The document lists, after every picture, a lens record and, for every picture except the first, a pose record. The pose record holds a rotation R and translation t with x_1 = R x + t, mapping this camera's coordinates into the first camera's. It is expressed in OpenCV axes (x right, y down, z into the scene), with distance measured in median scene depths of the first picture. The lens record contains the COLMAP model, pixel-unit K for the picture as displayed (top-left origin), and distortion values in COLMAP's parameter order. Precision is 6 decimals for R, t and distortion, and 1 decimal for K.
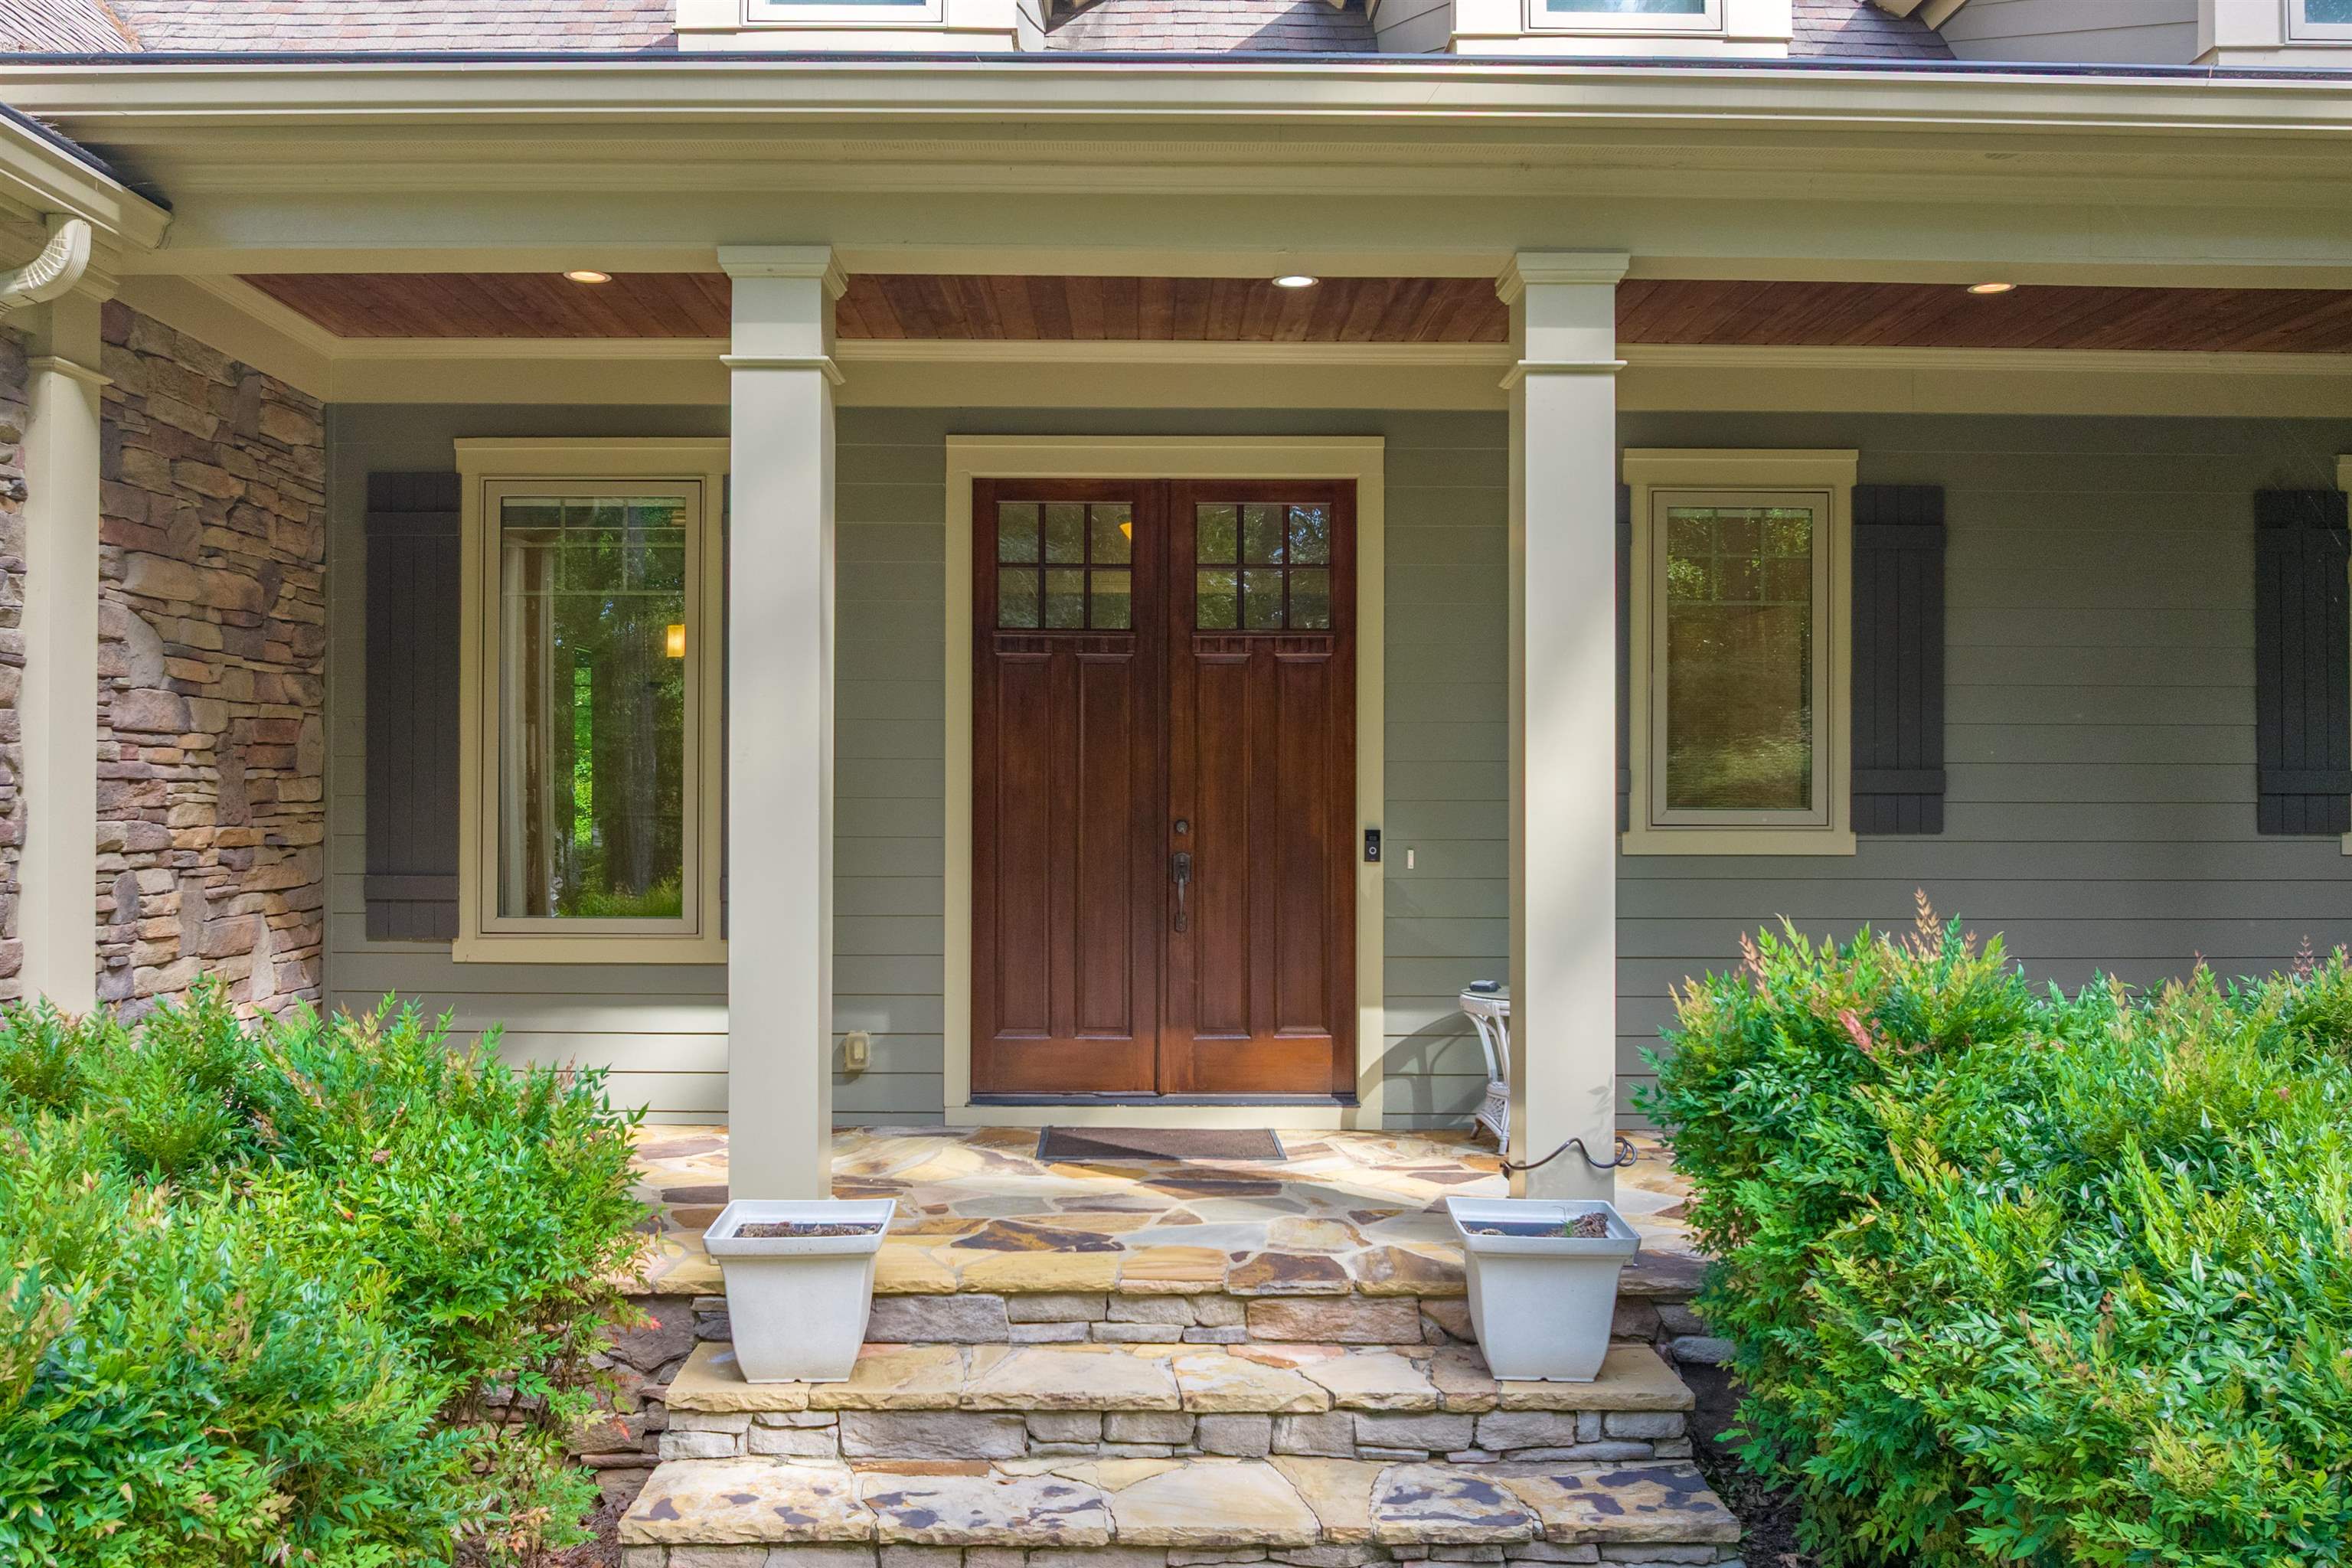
lens RADIAL K [[1989.2, 0, 1165.6], [0, 1989.2, 784.1], [0, 0, 1]] dist [-0.067333, -0.002113]
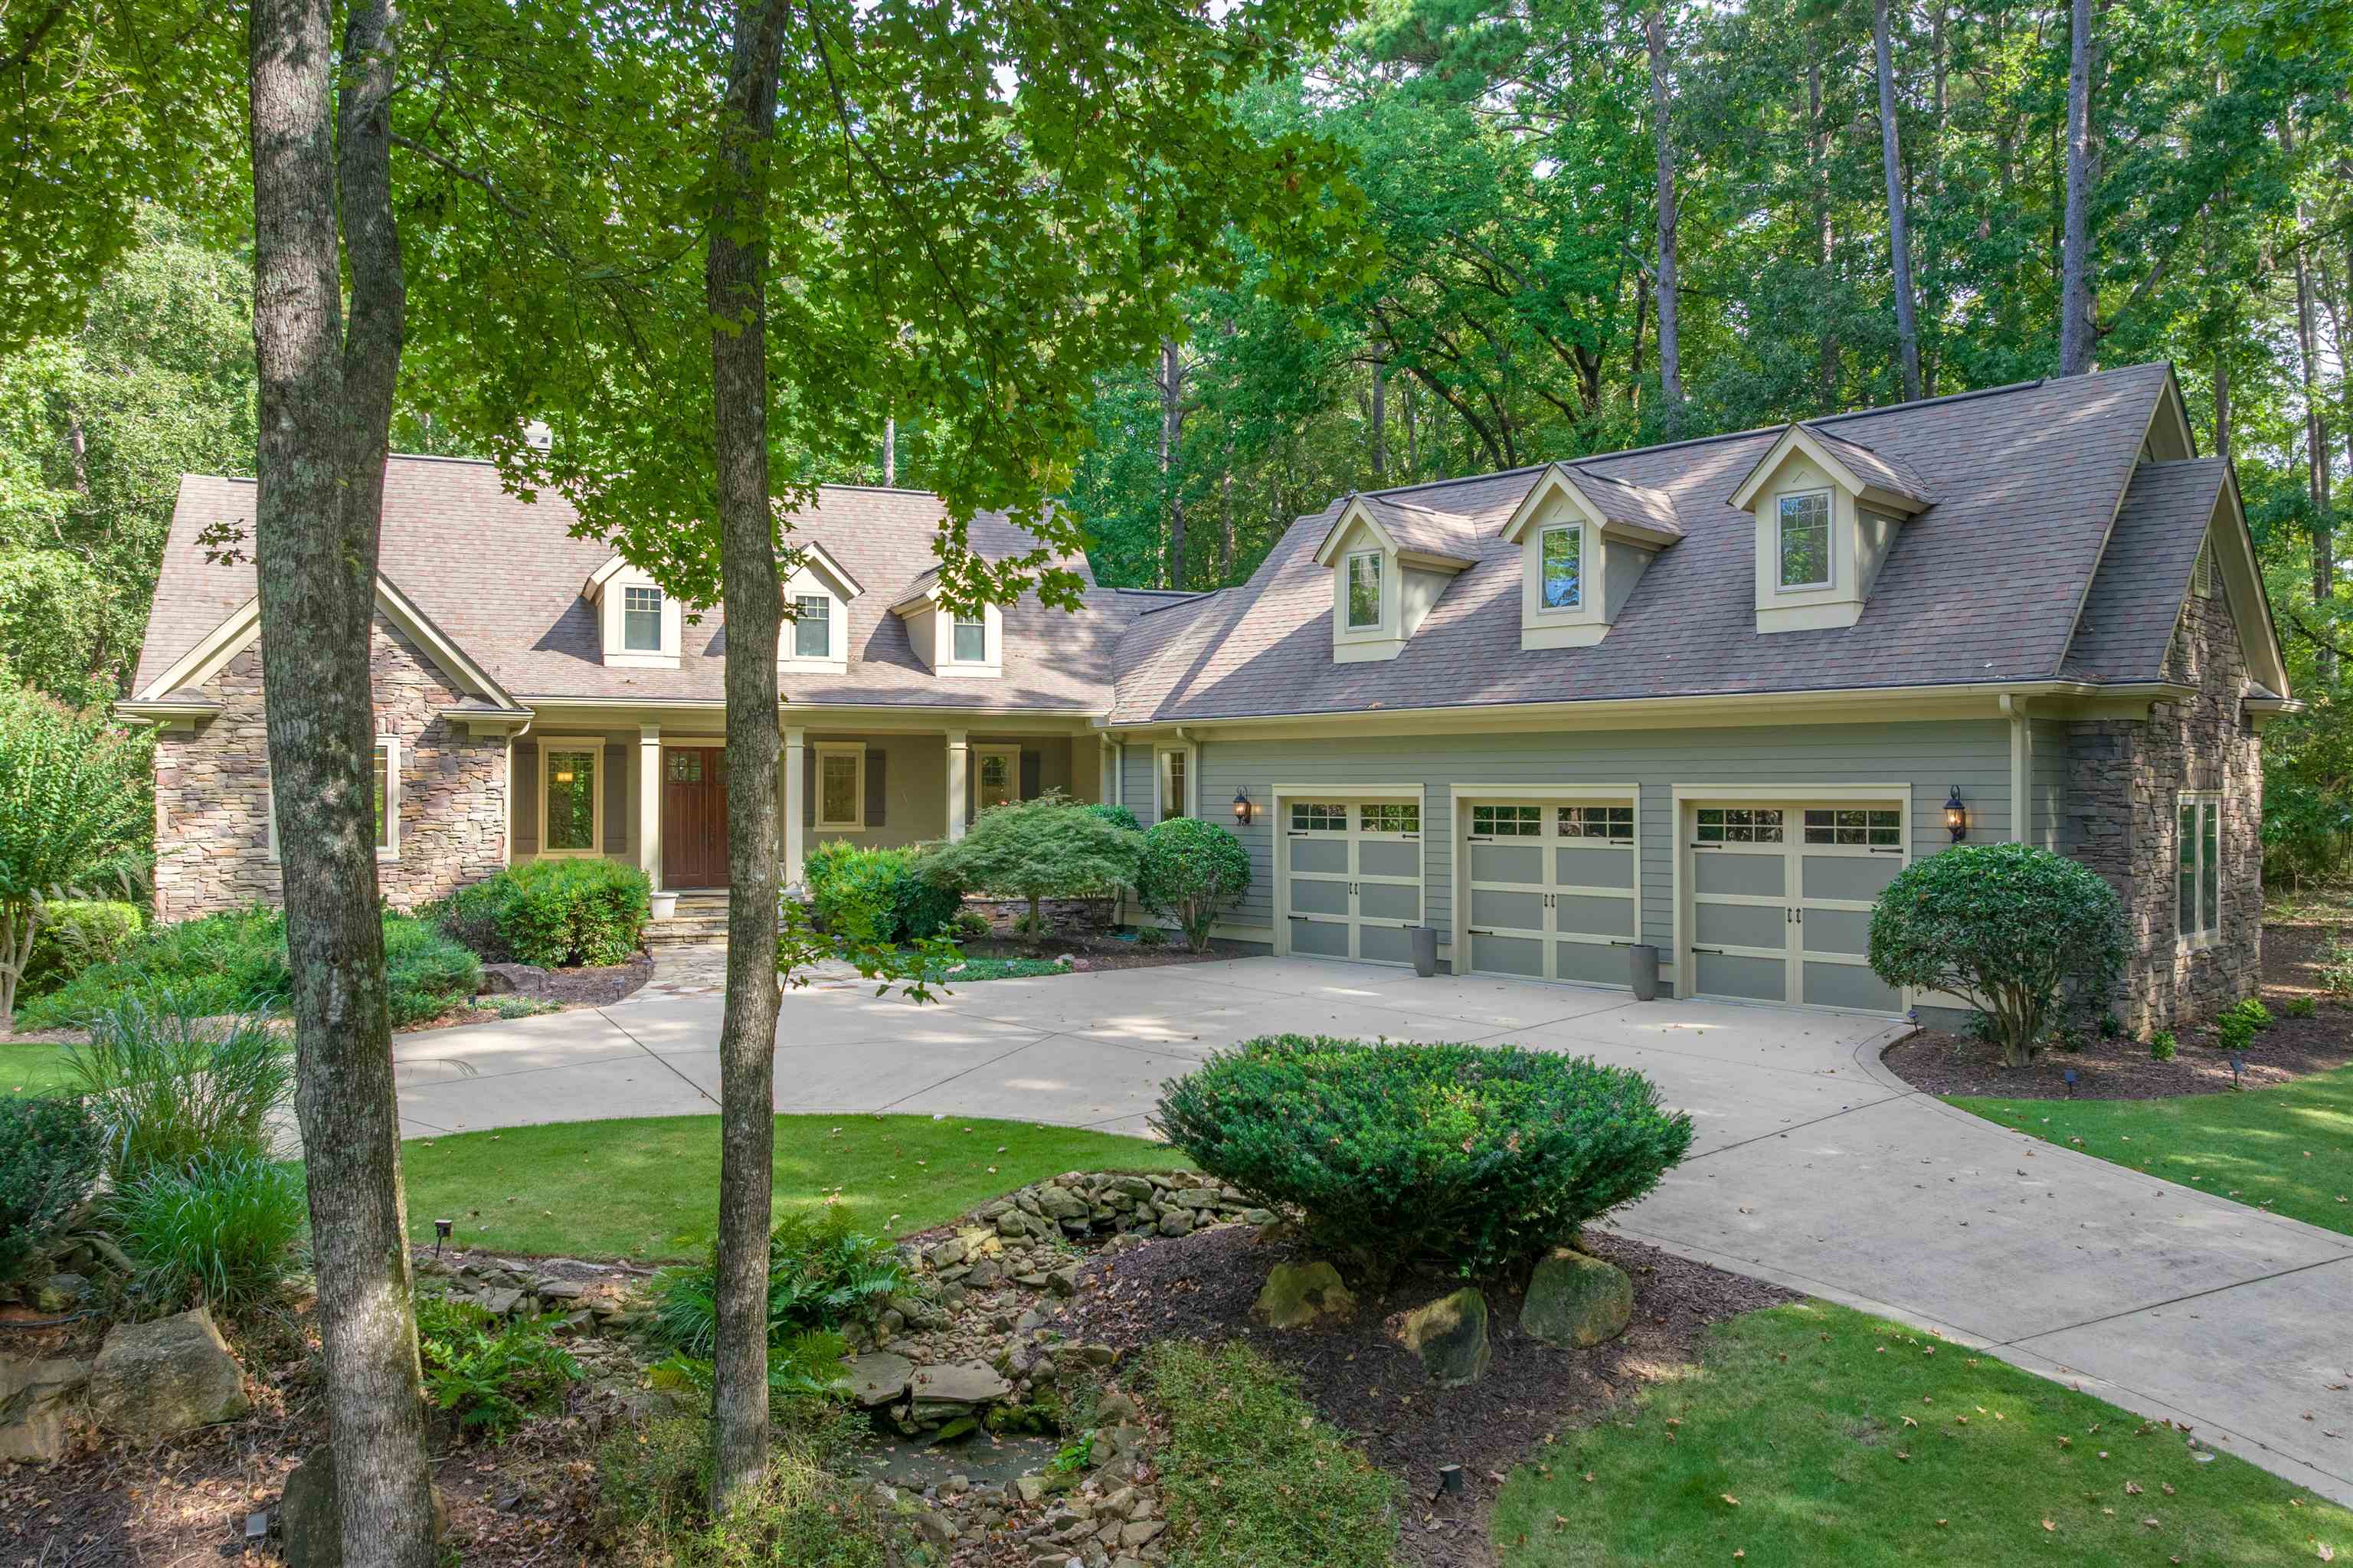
lens RADIAL K [[1641.9, 0, 1177.6], [0, 1641.9, 773.2], [0, 0, 1]] dist [-0.041950, 0.002480]
pose [[0.928754, 0.003757, 0.370678, -0.532728], [-0.000479, 0.999960, -0.008935, -0.090986], [-0.370696, 0.008121, 0.928719, -3.868302]]
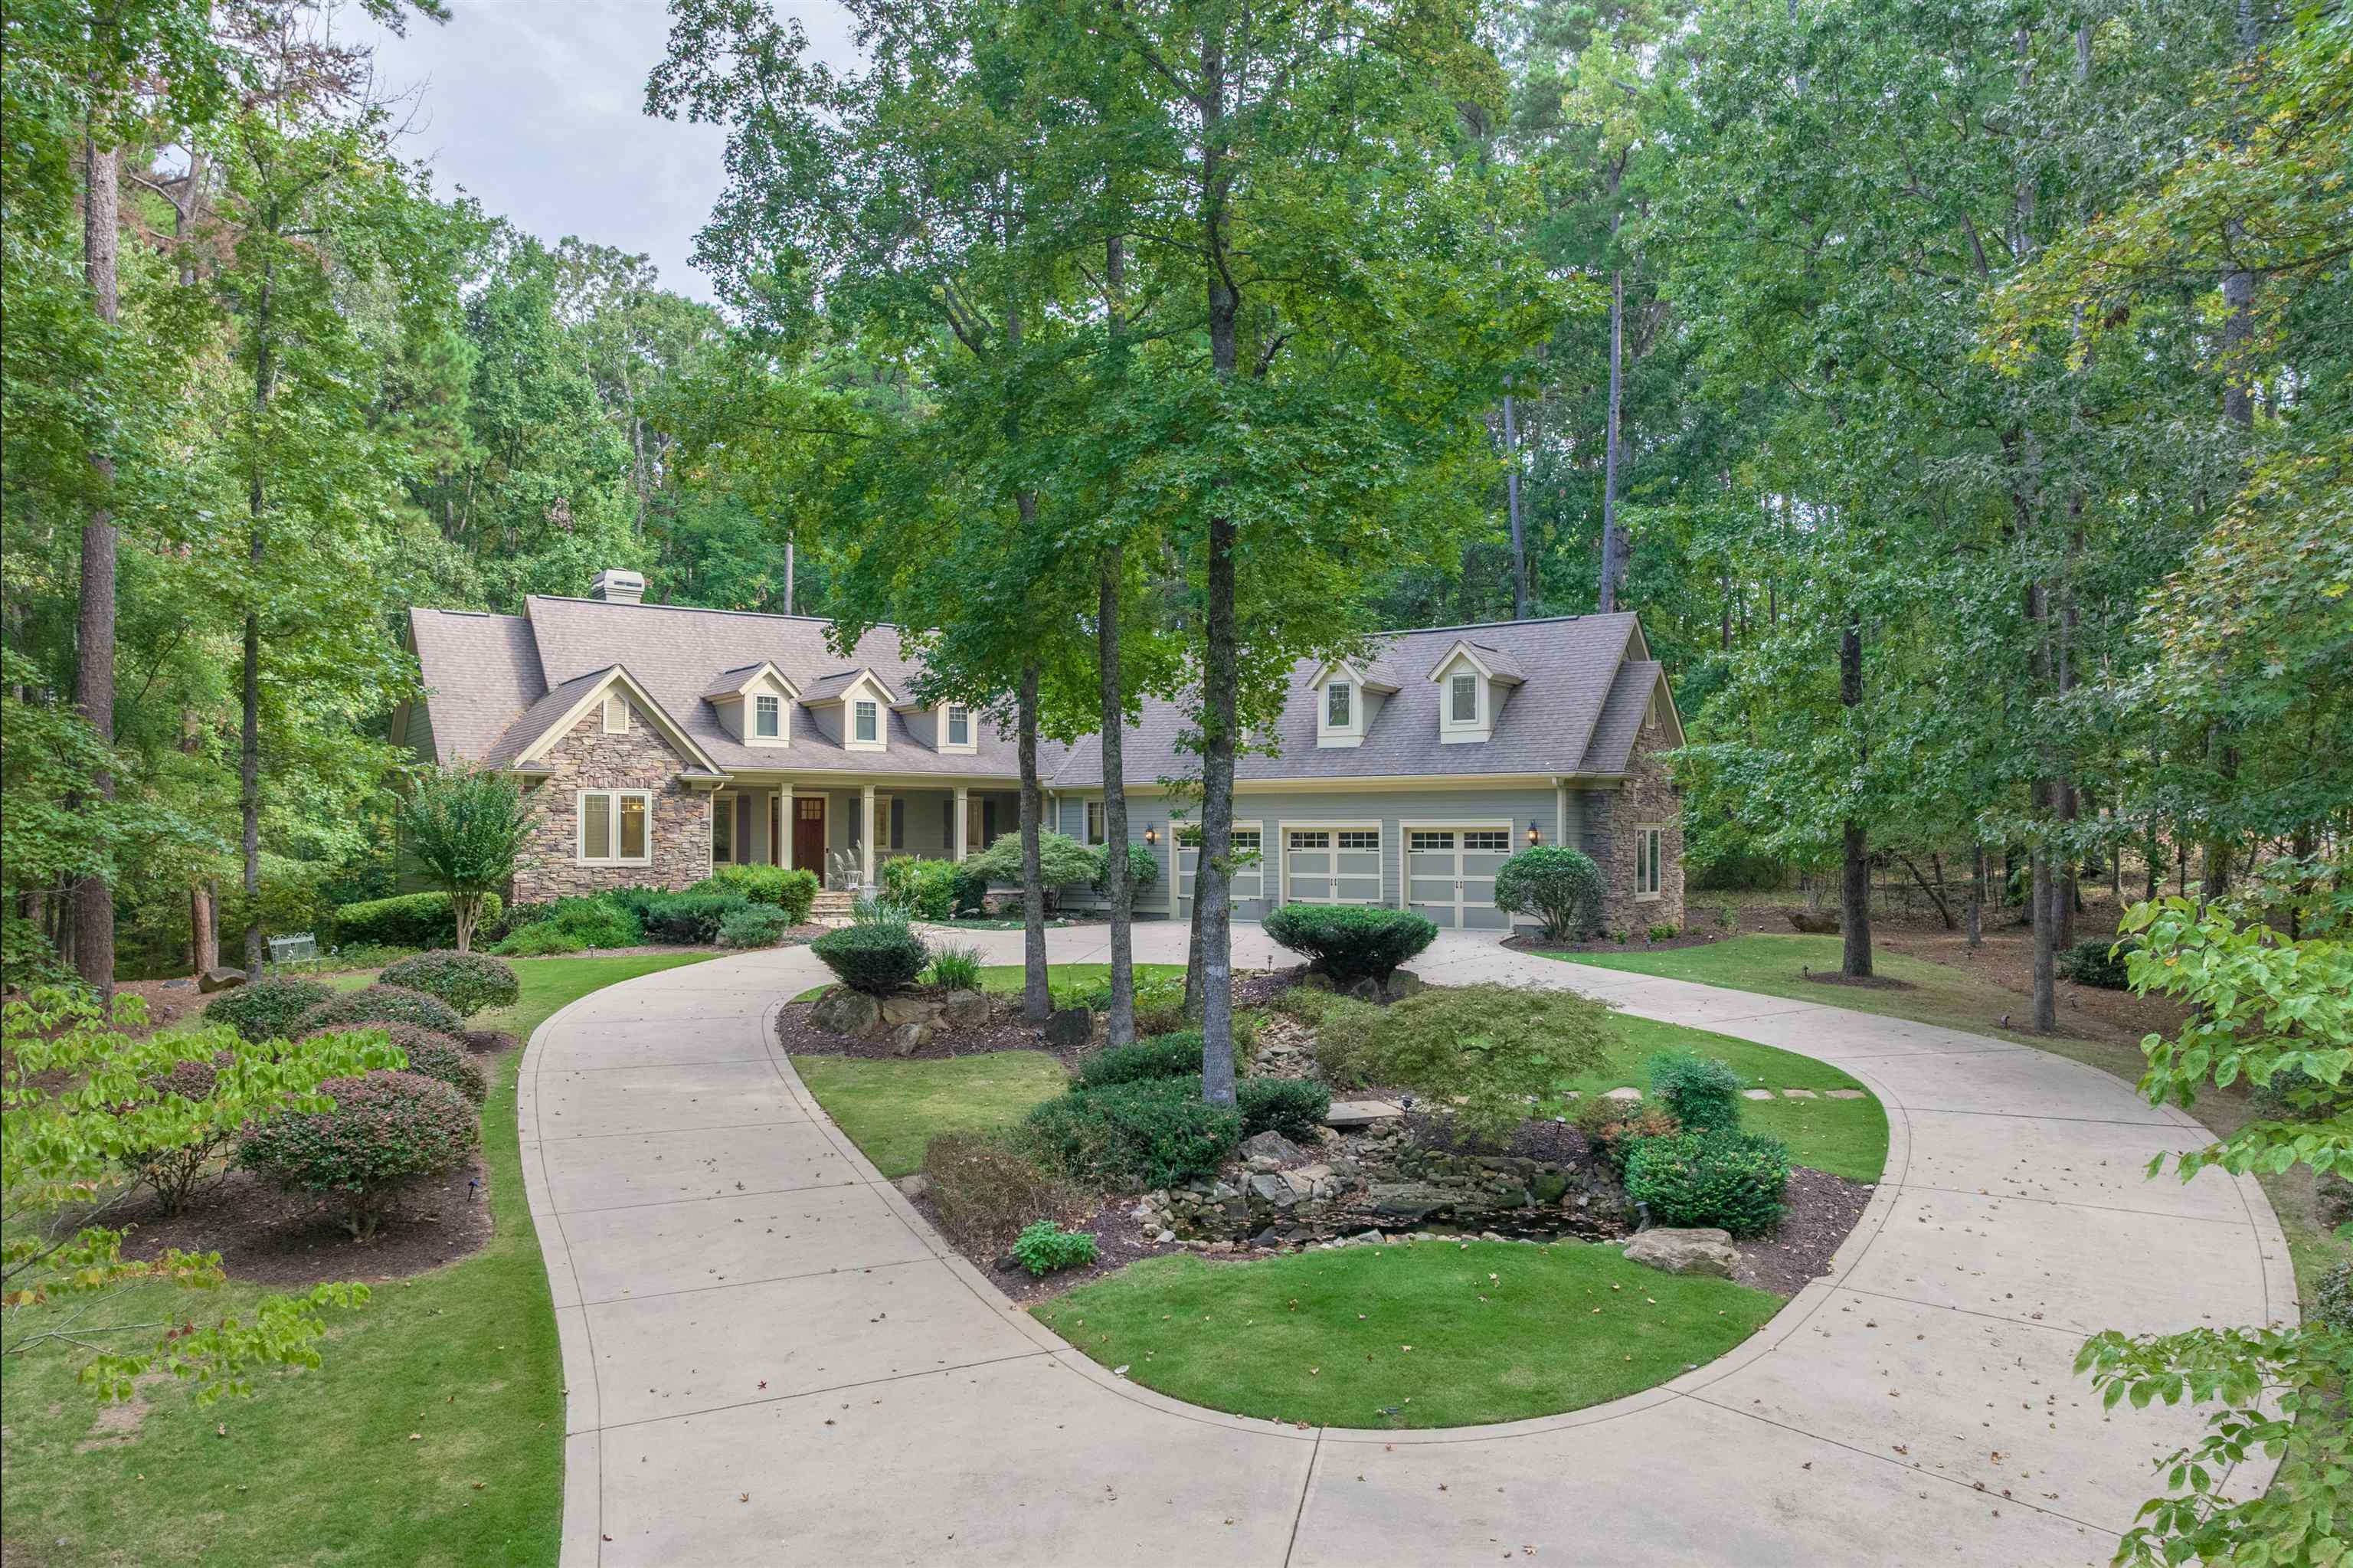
lens RADIAL K [[1641.9, 0, 1173.7], [0, 1641.9, 797.1], [0, 0, 1]] dist [-0.041950, 0.002480]
pose [[0.832306, 0.013928, 0.554141, -2.911080], [-0.000699, 0.999710, -0.024076, -0.026427], [-0.554316, 0.019652, 0.832075, -6.270961]]
